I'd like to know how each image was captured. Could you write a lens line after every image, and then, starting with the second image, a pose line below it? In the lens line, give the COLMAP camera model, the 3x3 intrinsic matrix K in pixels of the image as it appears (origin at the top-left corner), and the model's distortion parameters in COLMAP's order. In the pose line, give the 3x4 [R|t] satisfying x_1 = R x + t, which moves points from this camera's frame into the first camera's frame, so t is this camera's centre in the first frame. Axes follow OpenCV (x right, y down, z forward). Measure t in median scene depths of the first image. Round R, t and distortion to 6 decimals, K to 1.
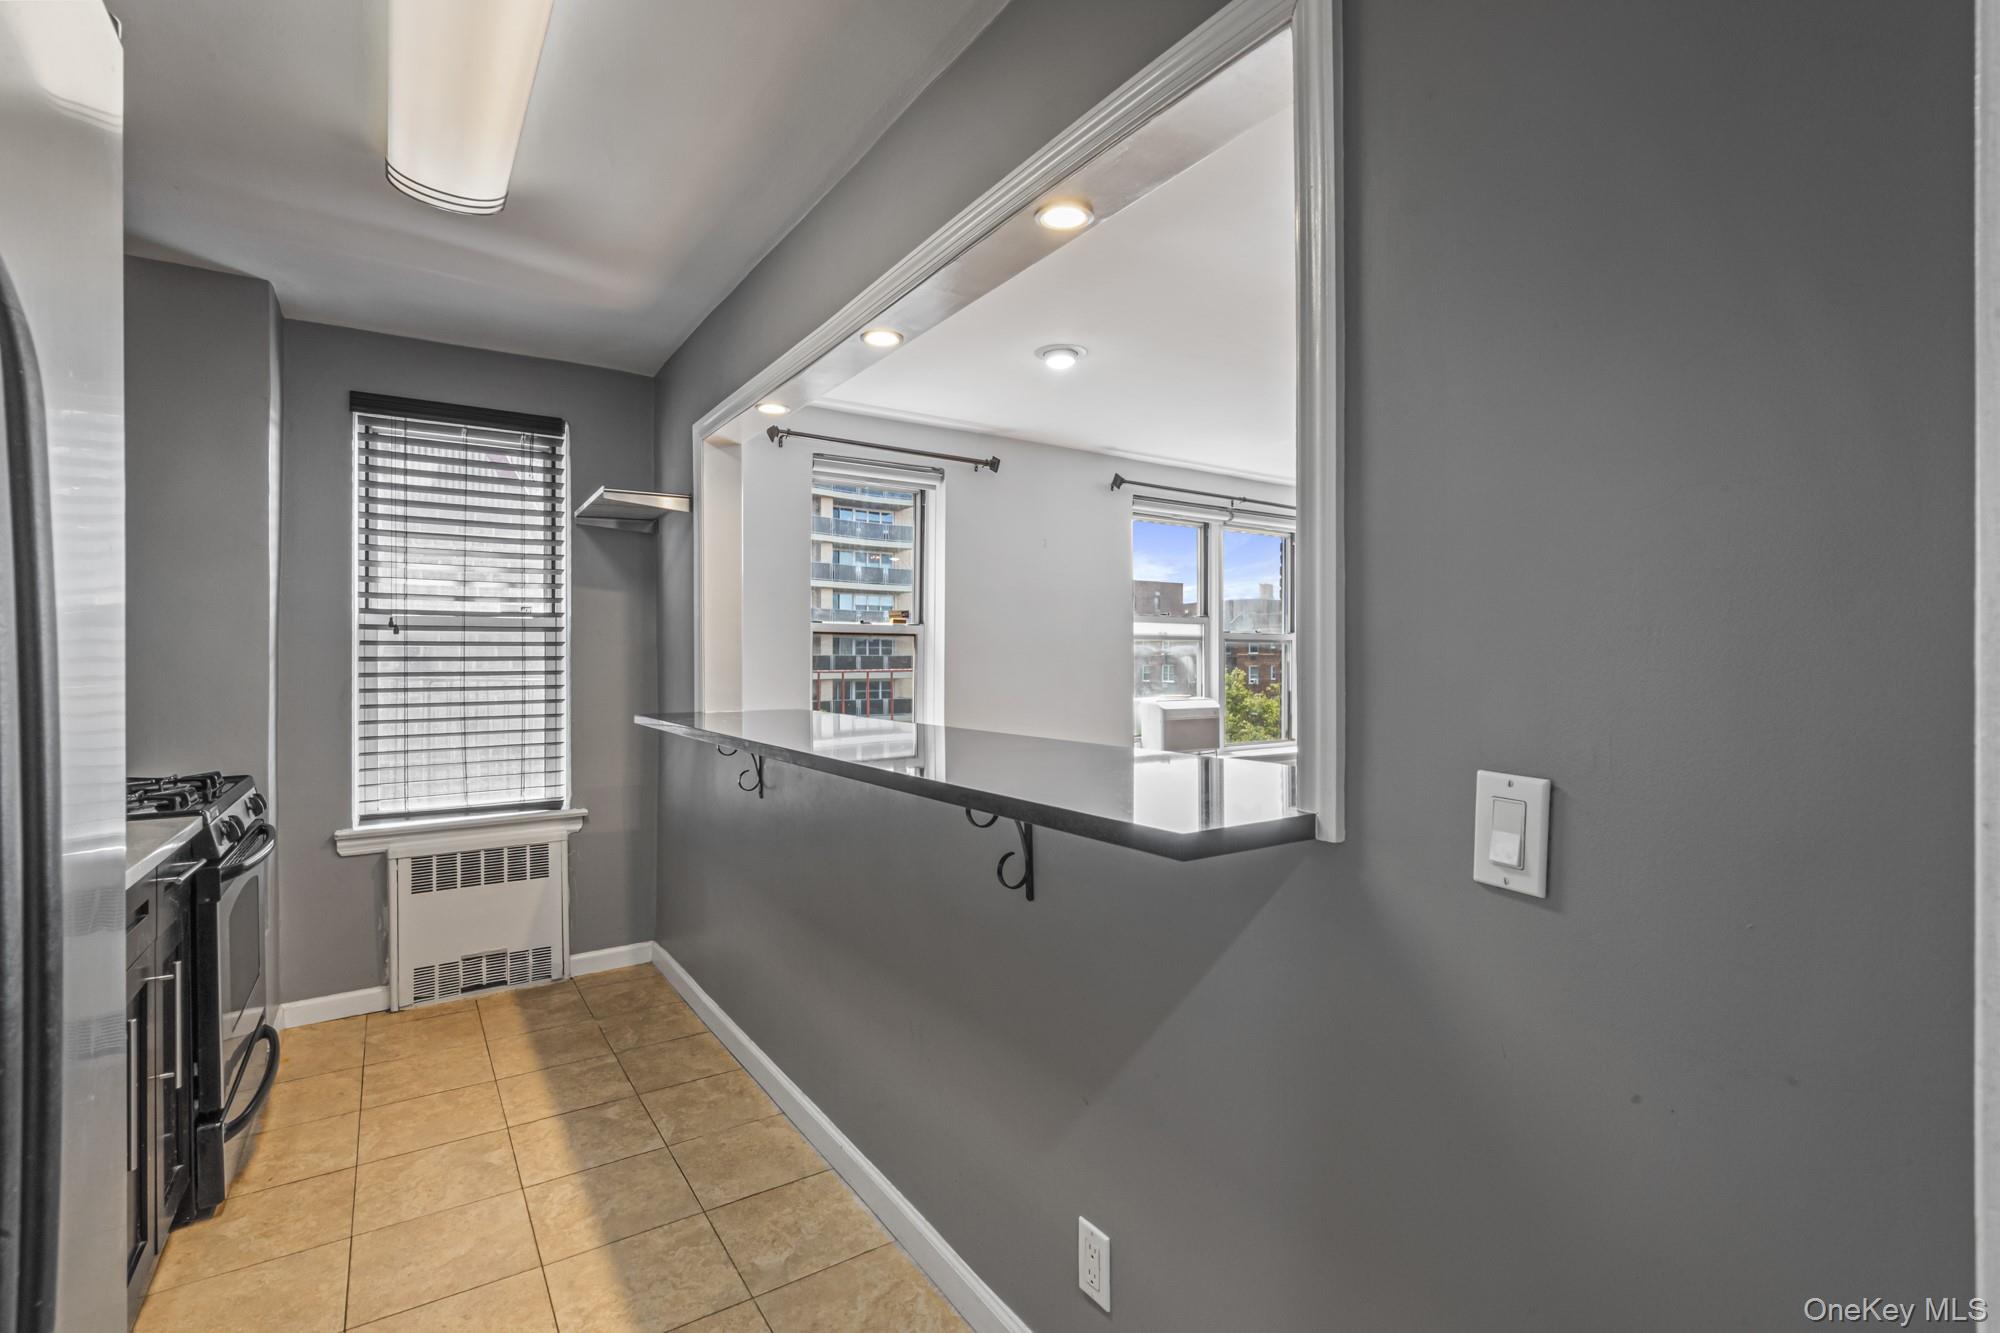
lens RADIAL K [[896.3, 0, 1000.0], [0, 896.3, 666.5], [0, 0, 1]] dist [-0.015085, 0.000445]
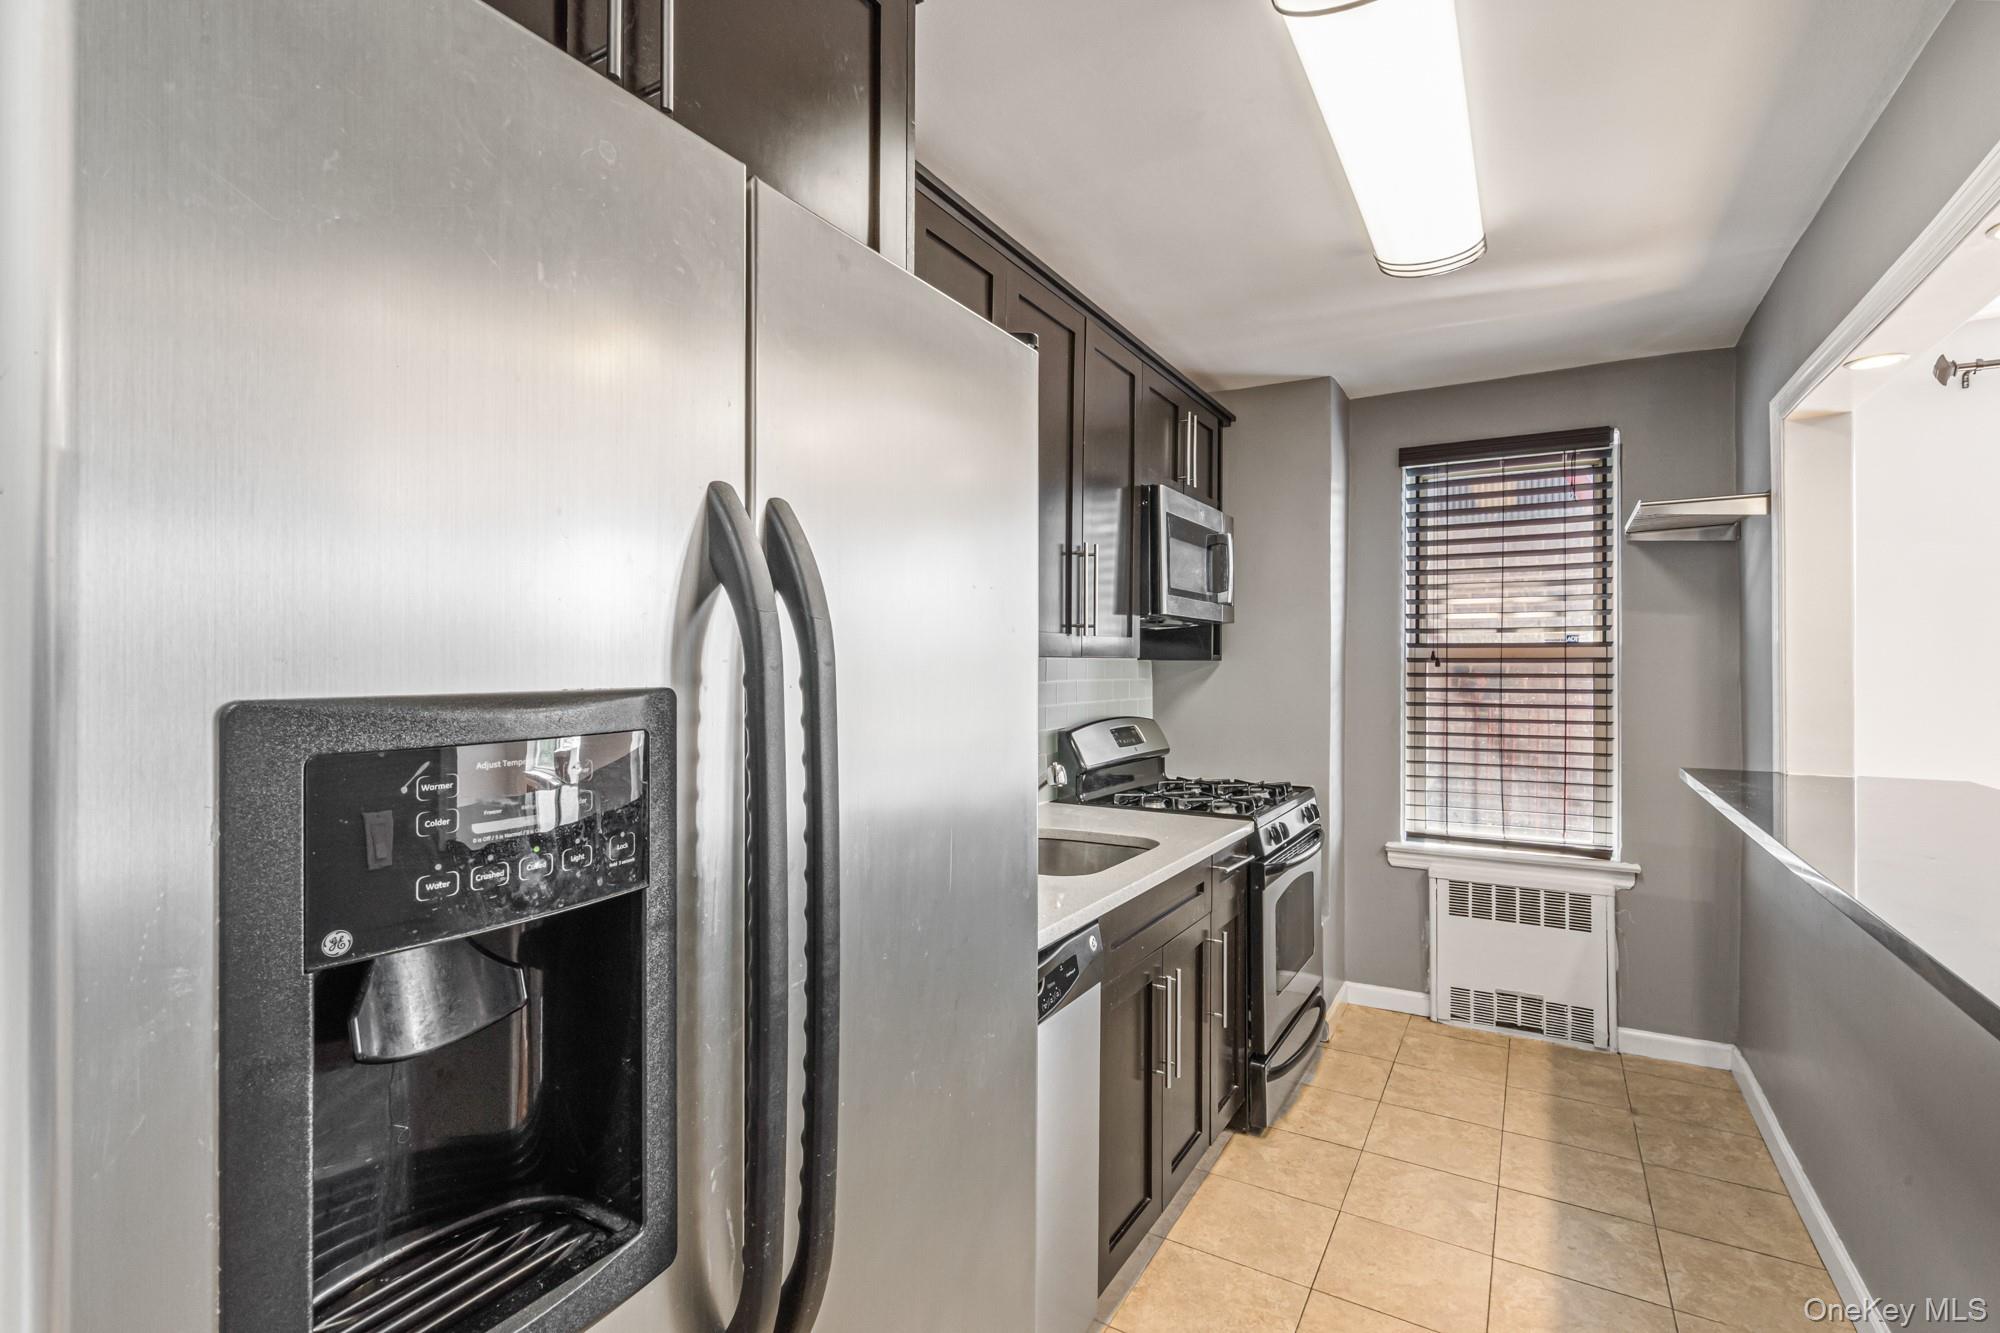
lens RADIAL K [[921.0, 0, 1000.0], [0, 921.0, 666.5], [0, 0, 1]] dist [0.000721, 0.000270]
pose [[0.428046, 0.009458, -0.903707, 0.088747], [-0.012460, 0.999912, 0.004563, -0.034558], [0.903671, 0.009307, 0.428127, 0.053988]]
